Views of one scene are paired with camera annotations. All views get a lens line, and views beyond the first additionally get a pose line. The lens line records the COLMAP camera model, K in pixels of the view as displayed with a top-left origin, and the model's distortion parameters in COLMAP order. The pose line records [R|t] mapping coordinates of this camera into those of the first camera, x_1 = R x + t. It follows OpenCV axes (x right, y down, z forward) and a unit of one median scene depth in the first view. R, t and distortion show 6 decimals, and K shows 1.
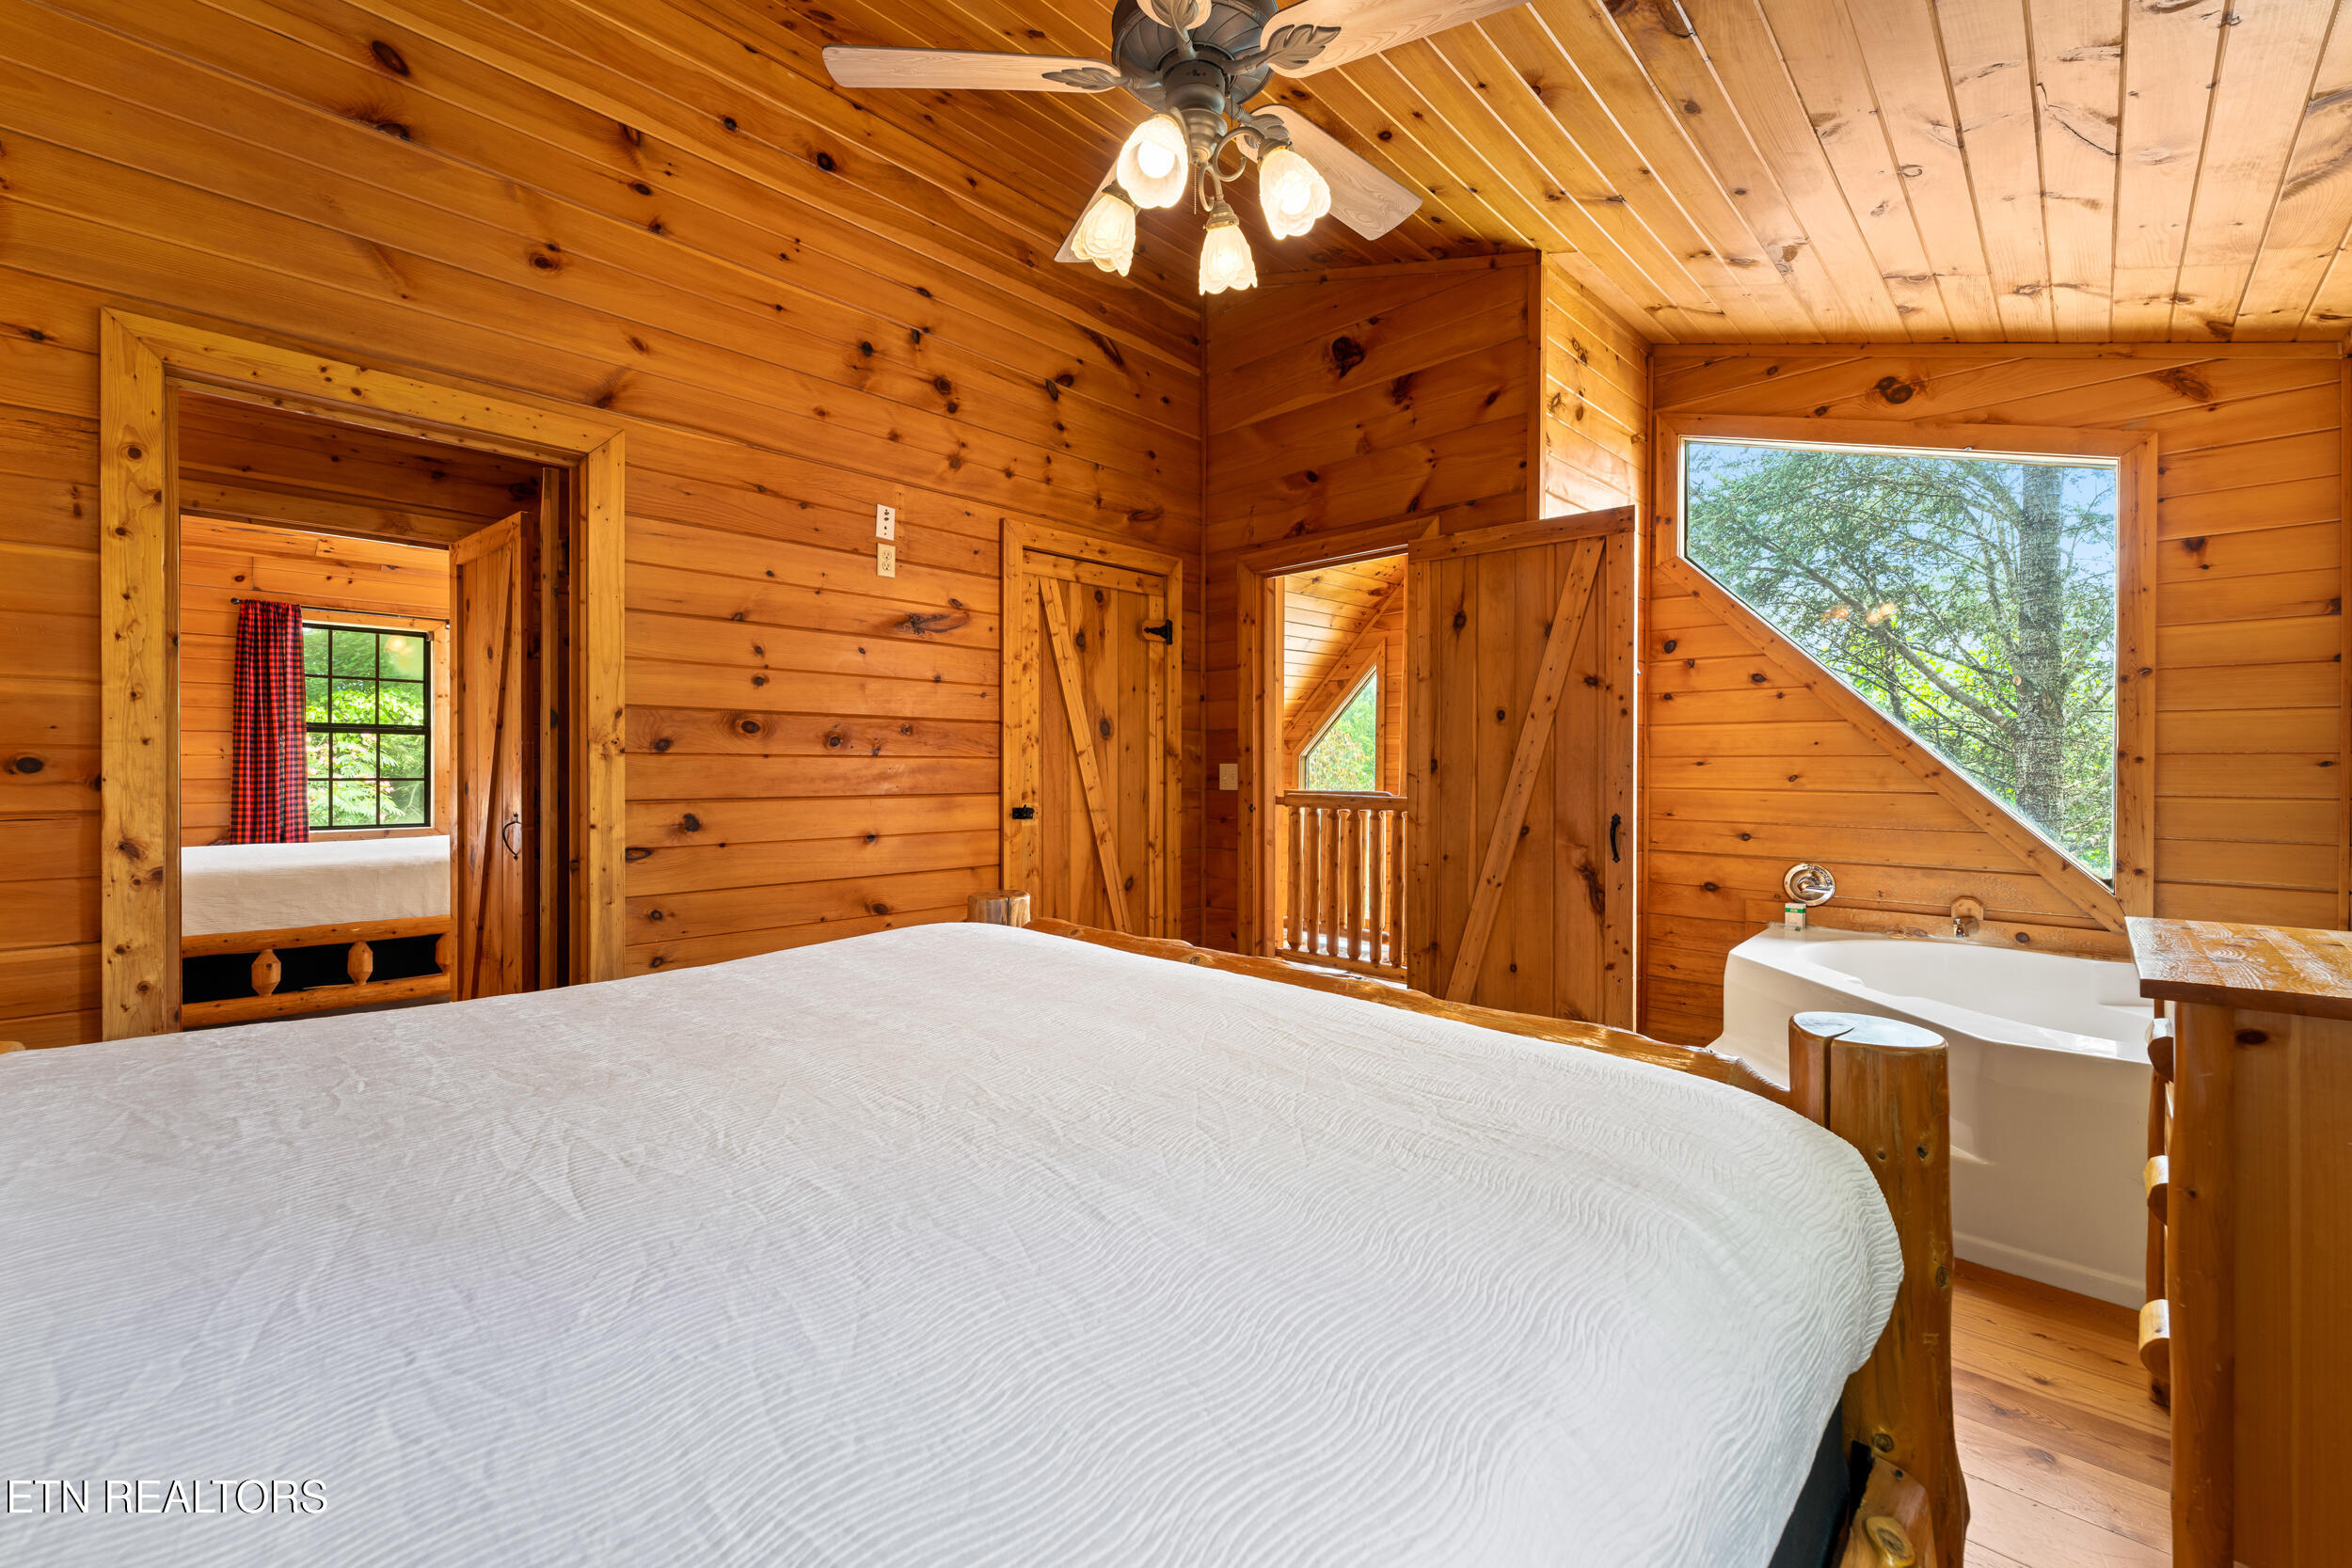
lens RADIAL K [[972.8, 0, 1185.2], [0, 972.8, 771.1], [0, 0, 1]] dist [-0.000867, 0.000176]
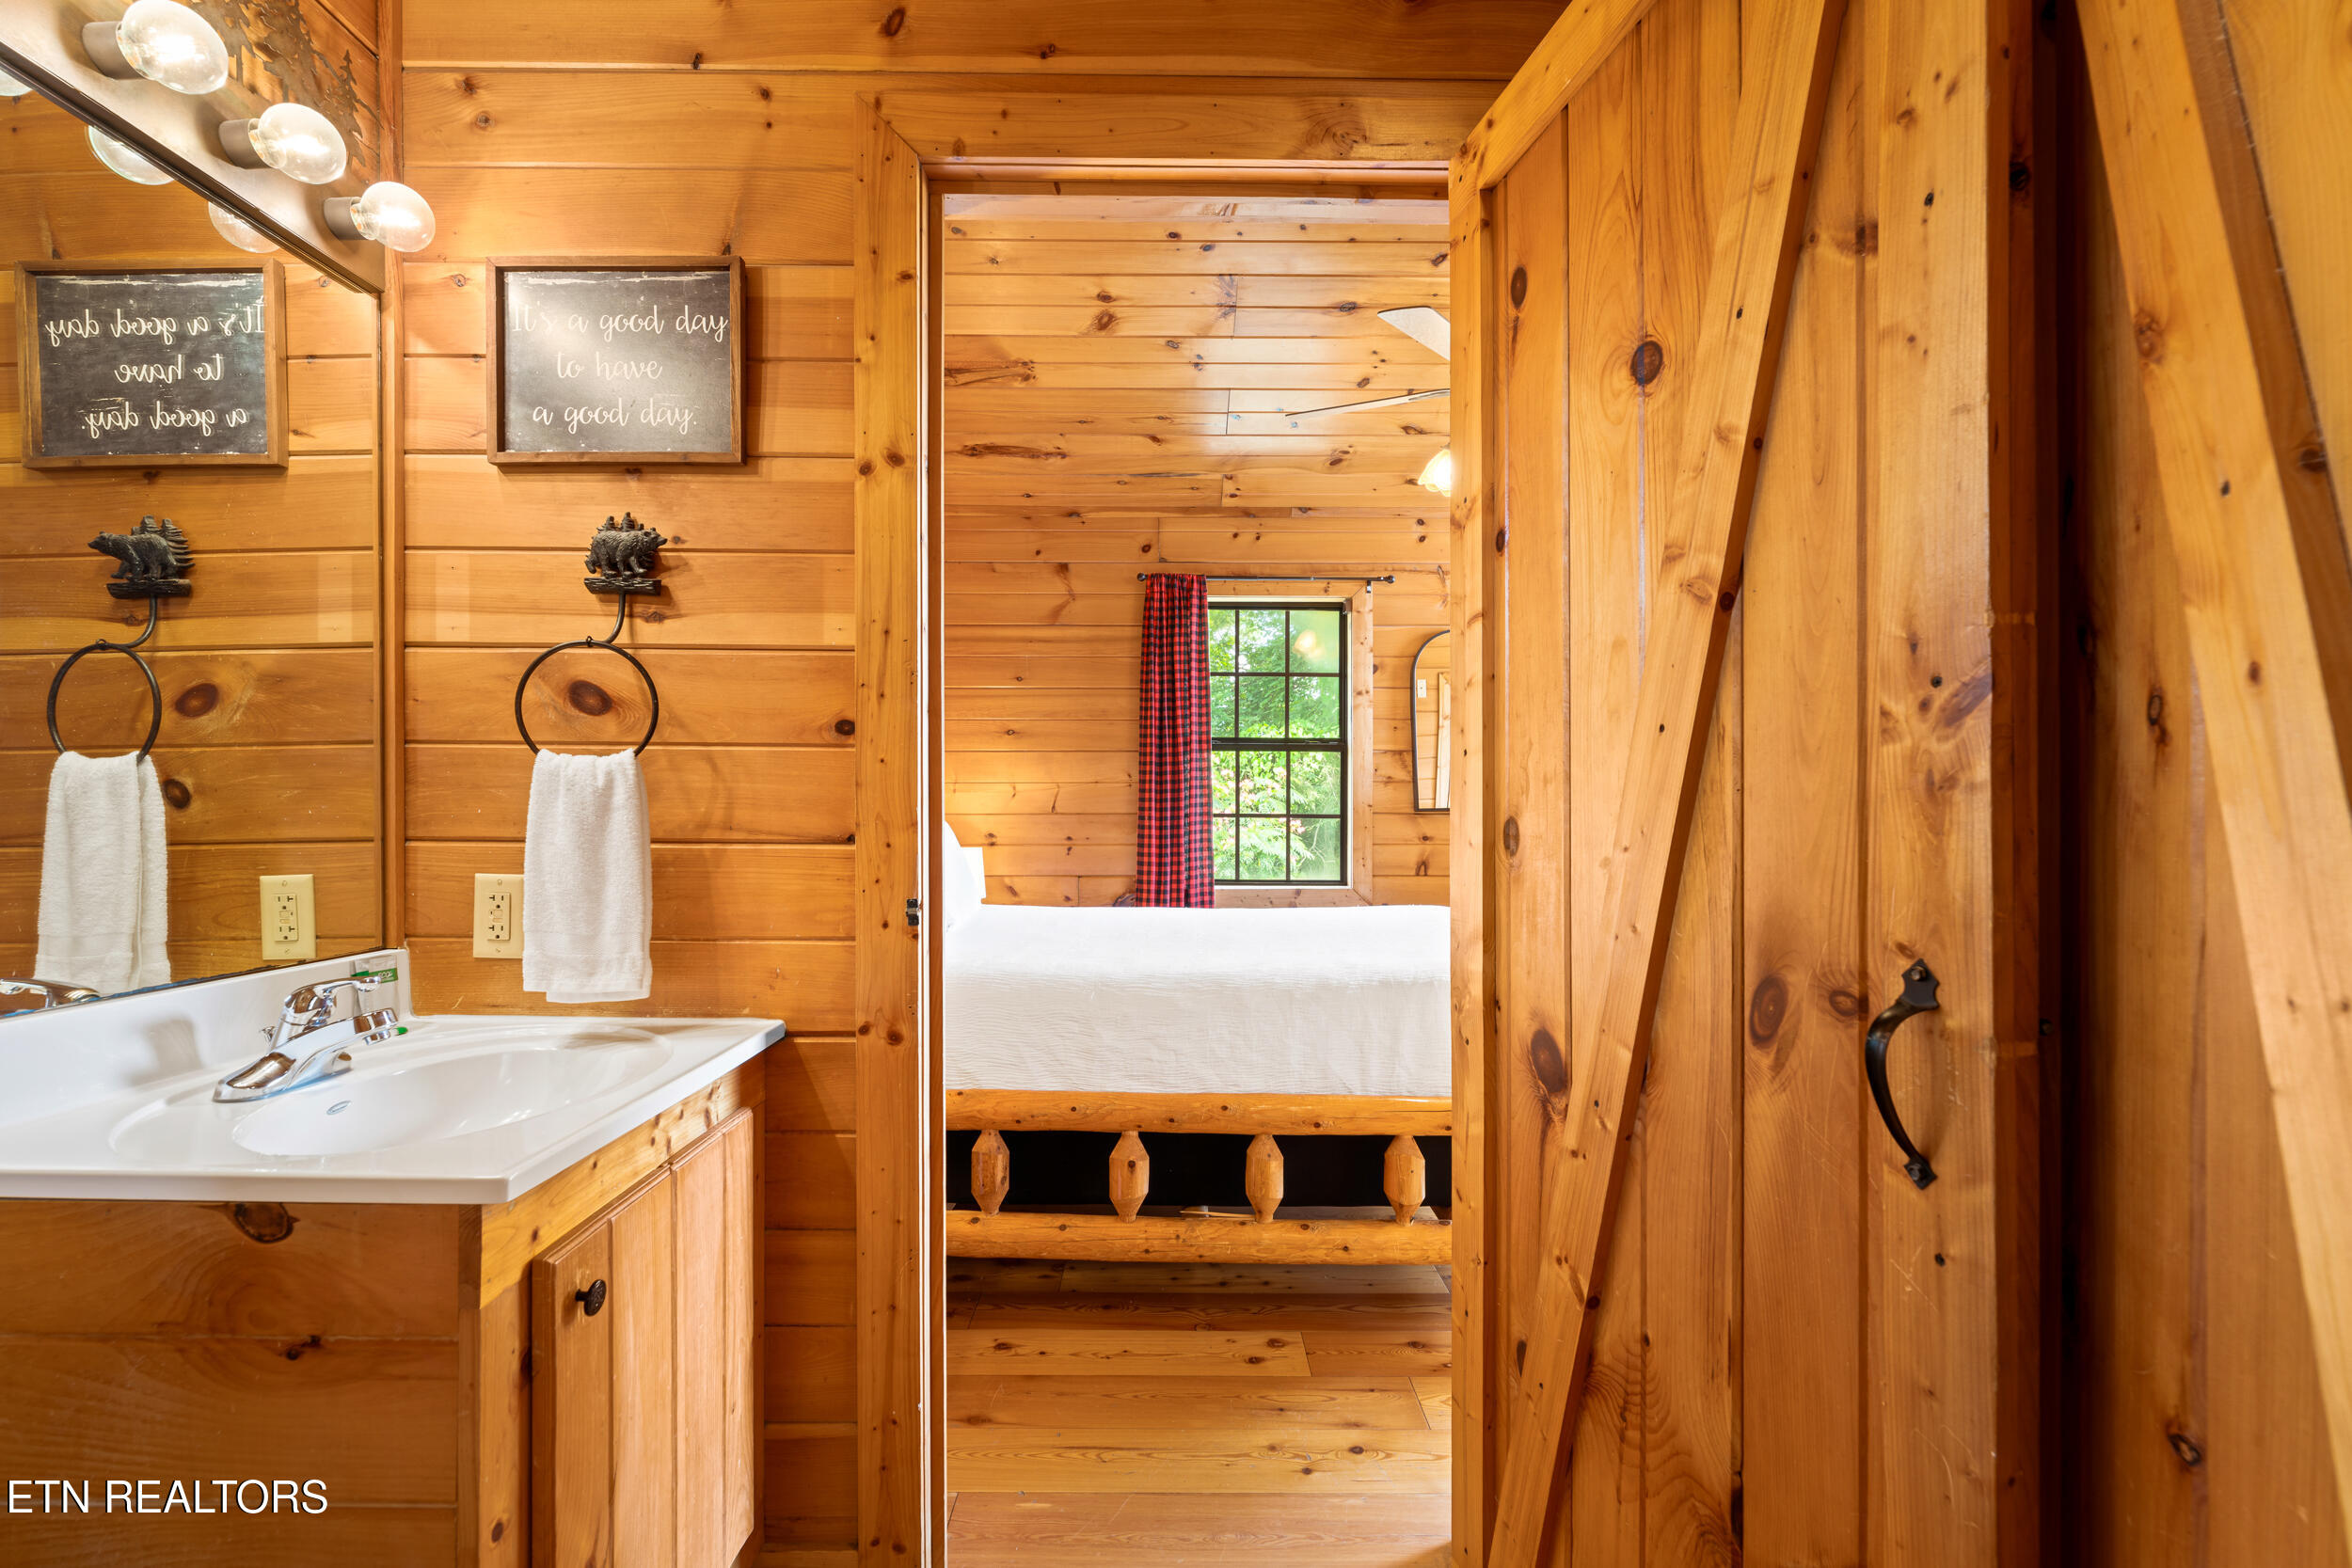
lens RADIAL K [[1130.5, 0, 1175.6], [0, 1130.5, 796.9], [0, 0, 1]] dist [0.003965, 0.000483]
pose [[0.704921, -0.007841, -0.709242, -0.331184], [-0.001684, 0.999918, -0.012728, 0.006164], [0.709284, 0.010166, 0.704850, 0.394431]]
